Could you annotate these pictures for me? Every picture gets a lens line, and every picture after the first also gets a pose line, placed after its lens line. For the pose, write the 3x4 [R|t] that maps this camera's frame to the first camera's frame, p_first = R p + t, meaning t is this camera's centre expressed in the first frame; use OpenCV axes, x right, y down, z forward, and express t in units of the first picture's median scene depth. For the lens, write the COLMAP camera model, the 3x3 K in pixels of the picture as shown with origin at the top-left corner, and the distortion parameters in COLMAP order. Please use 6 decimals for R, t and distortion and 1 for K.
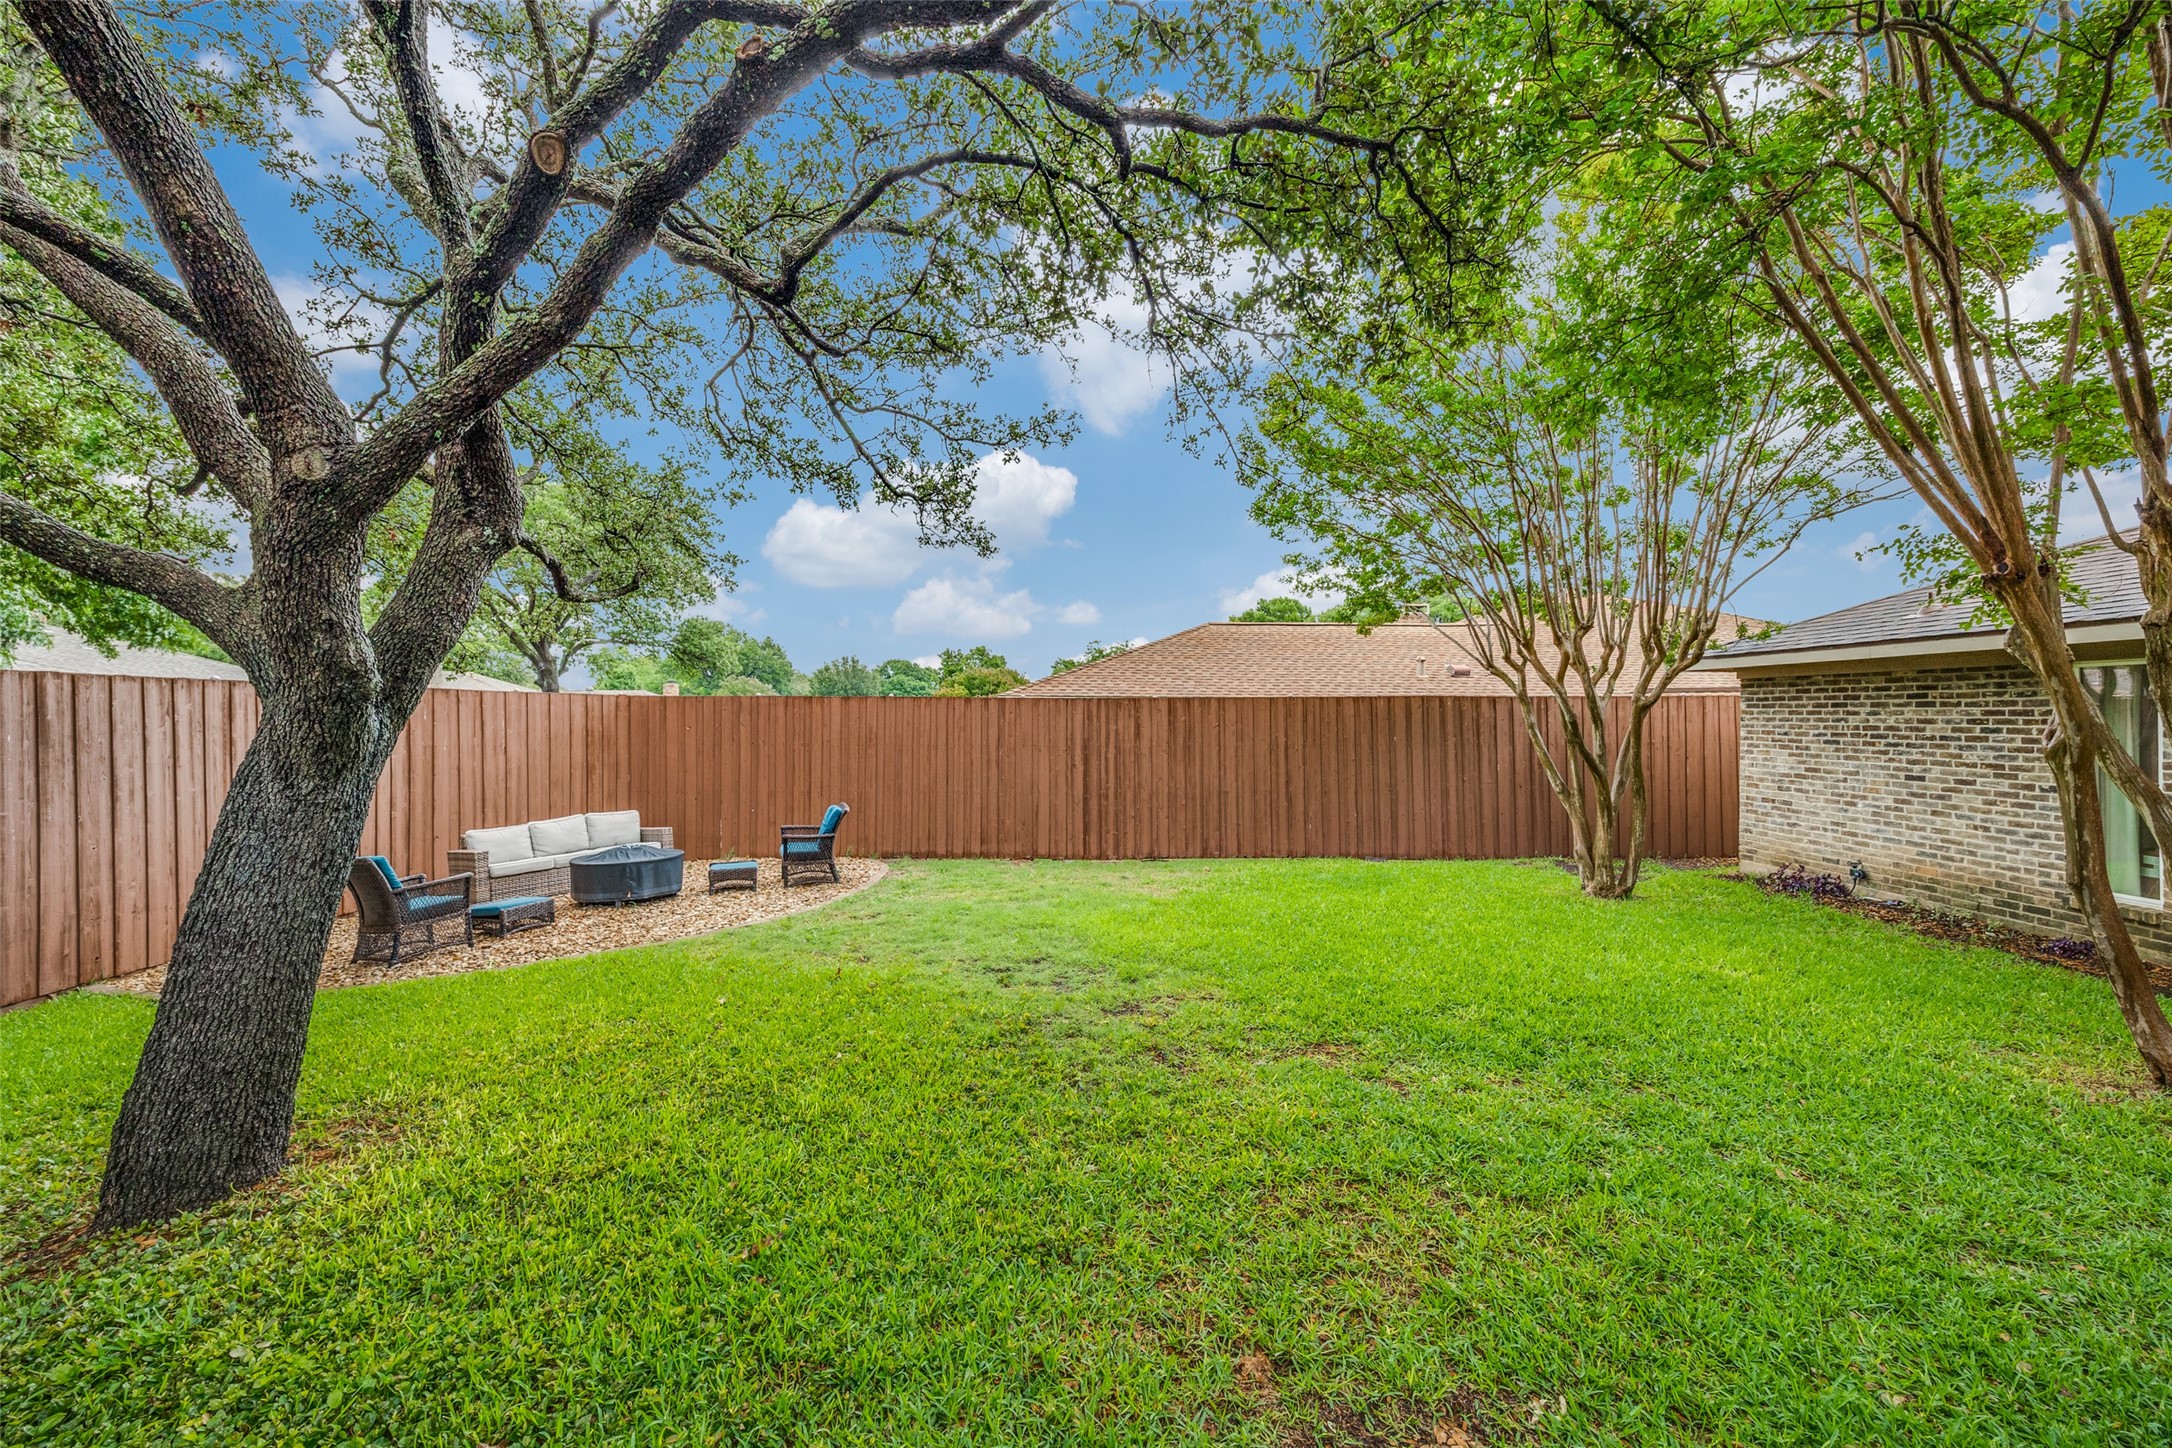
lens RADIAL K [[937.9, 0, 1092.4], [0, 937.9, 711.9], [0, 0, 1]] dist [0.001721, 0.000010]
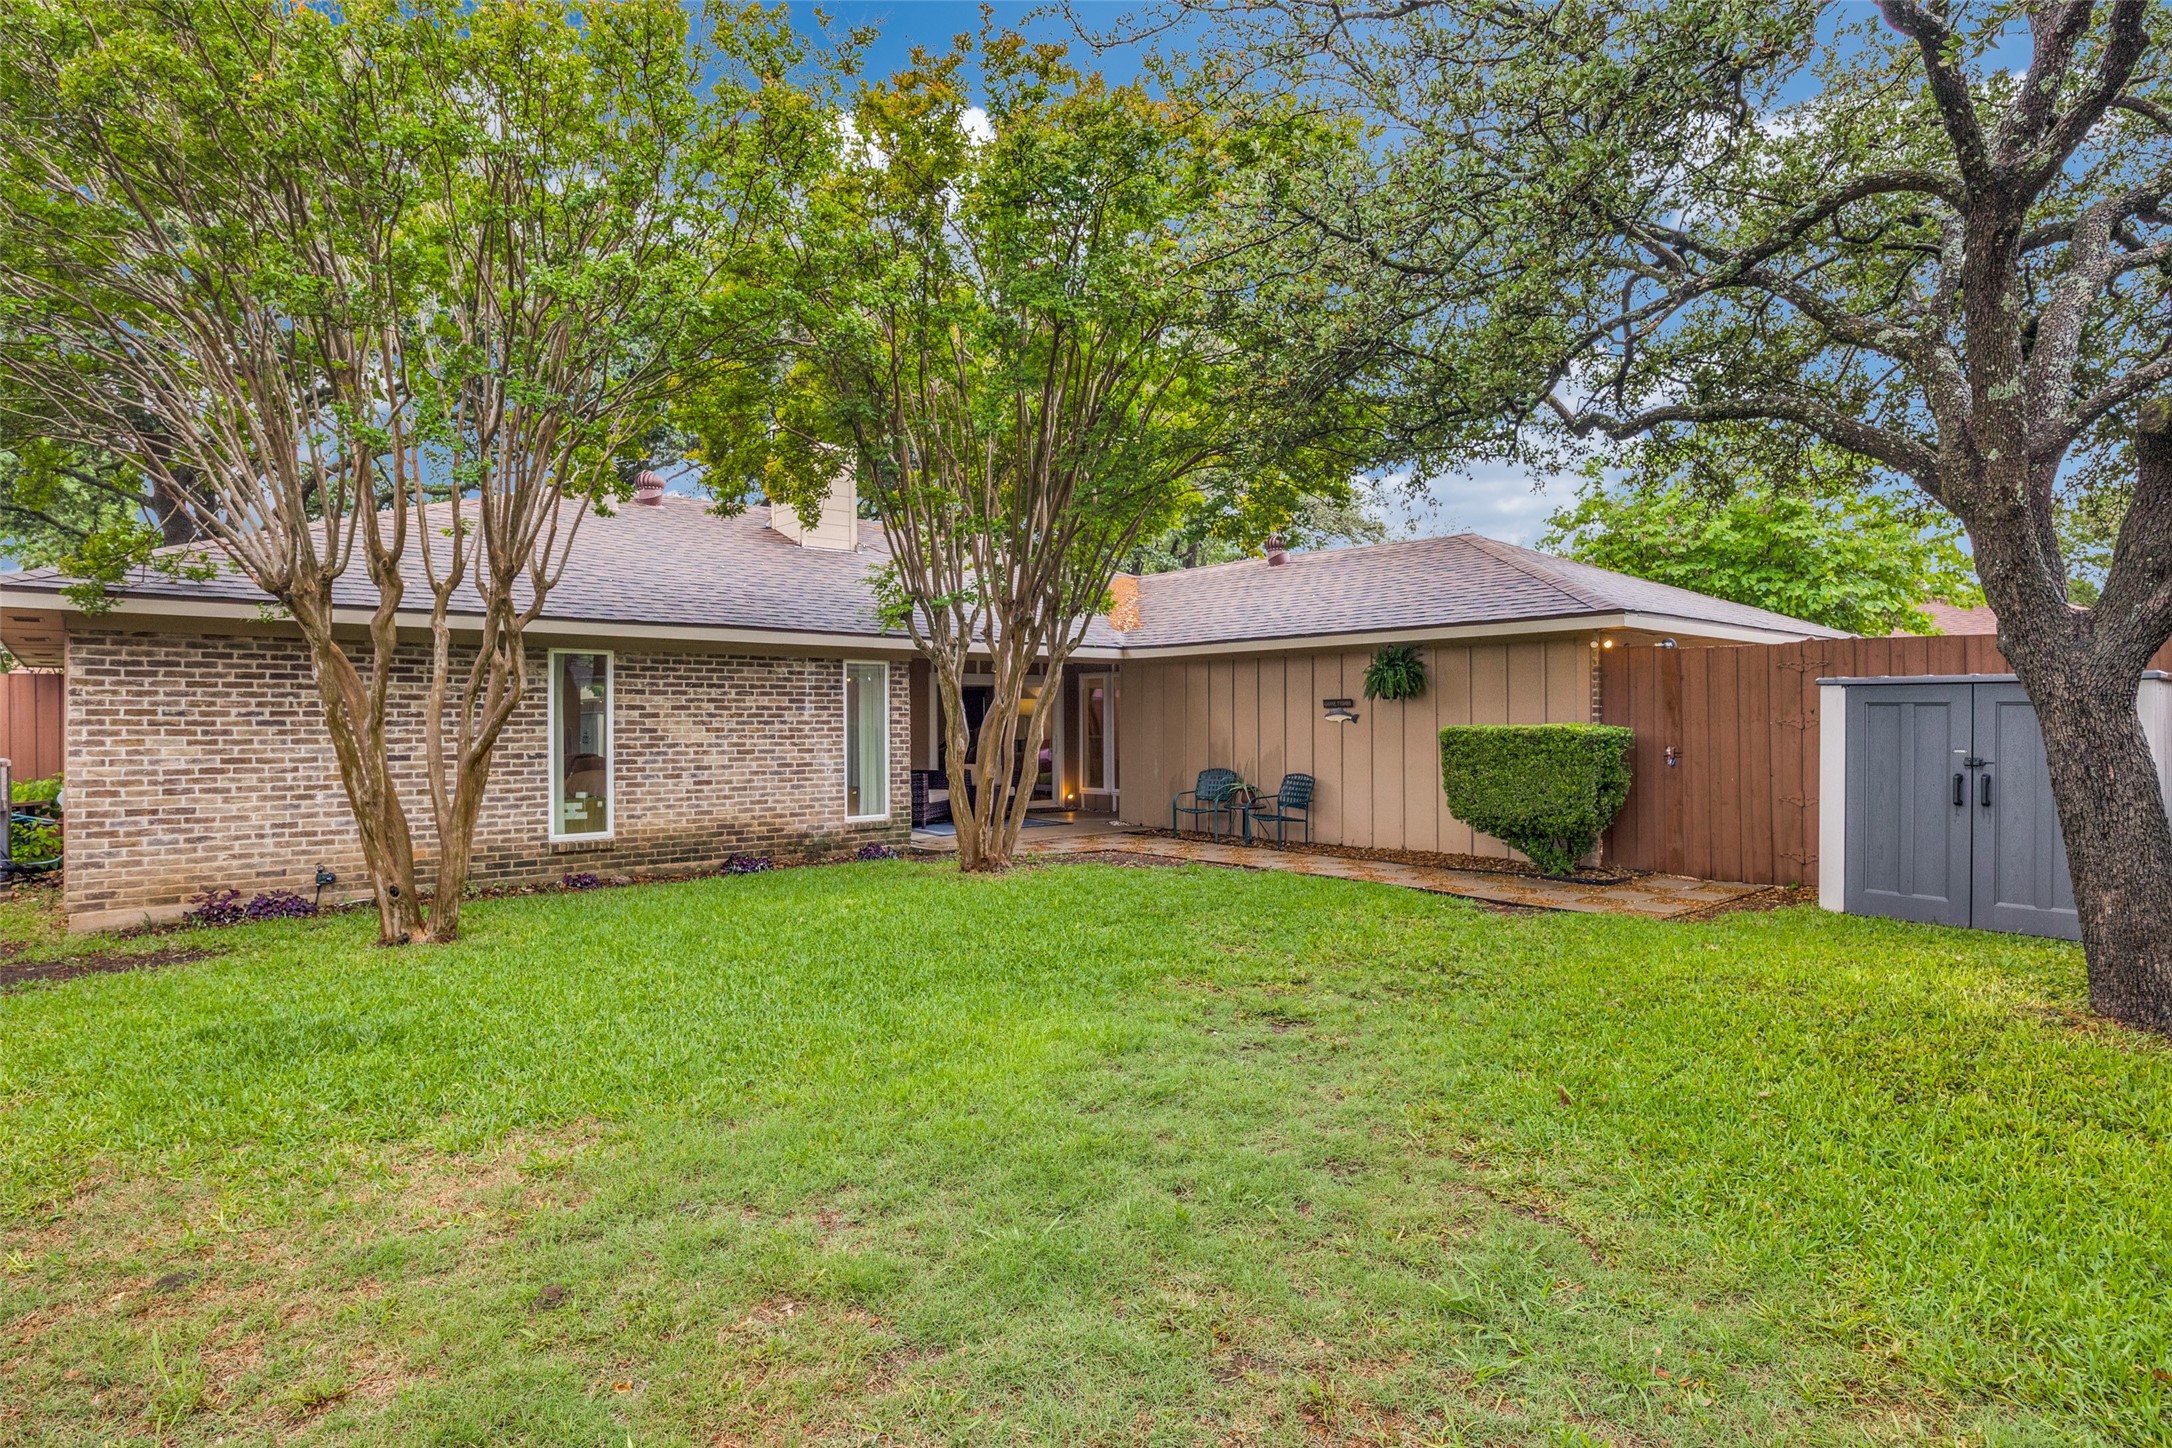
lens RADIAL K [[1038.2, 0, 1085.7], [0, 1038.2, 725.2], [0, 0, 1]] dist [-0.000476, -0.000144]
pose [[-0.637432, -0.003570, 0.770498, -0.368429], [0.001145, 0.999984, 0.005581, 0.034779], [-0.770506, 0.004439, -0.637418, 1.186927]]
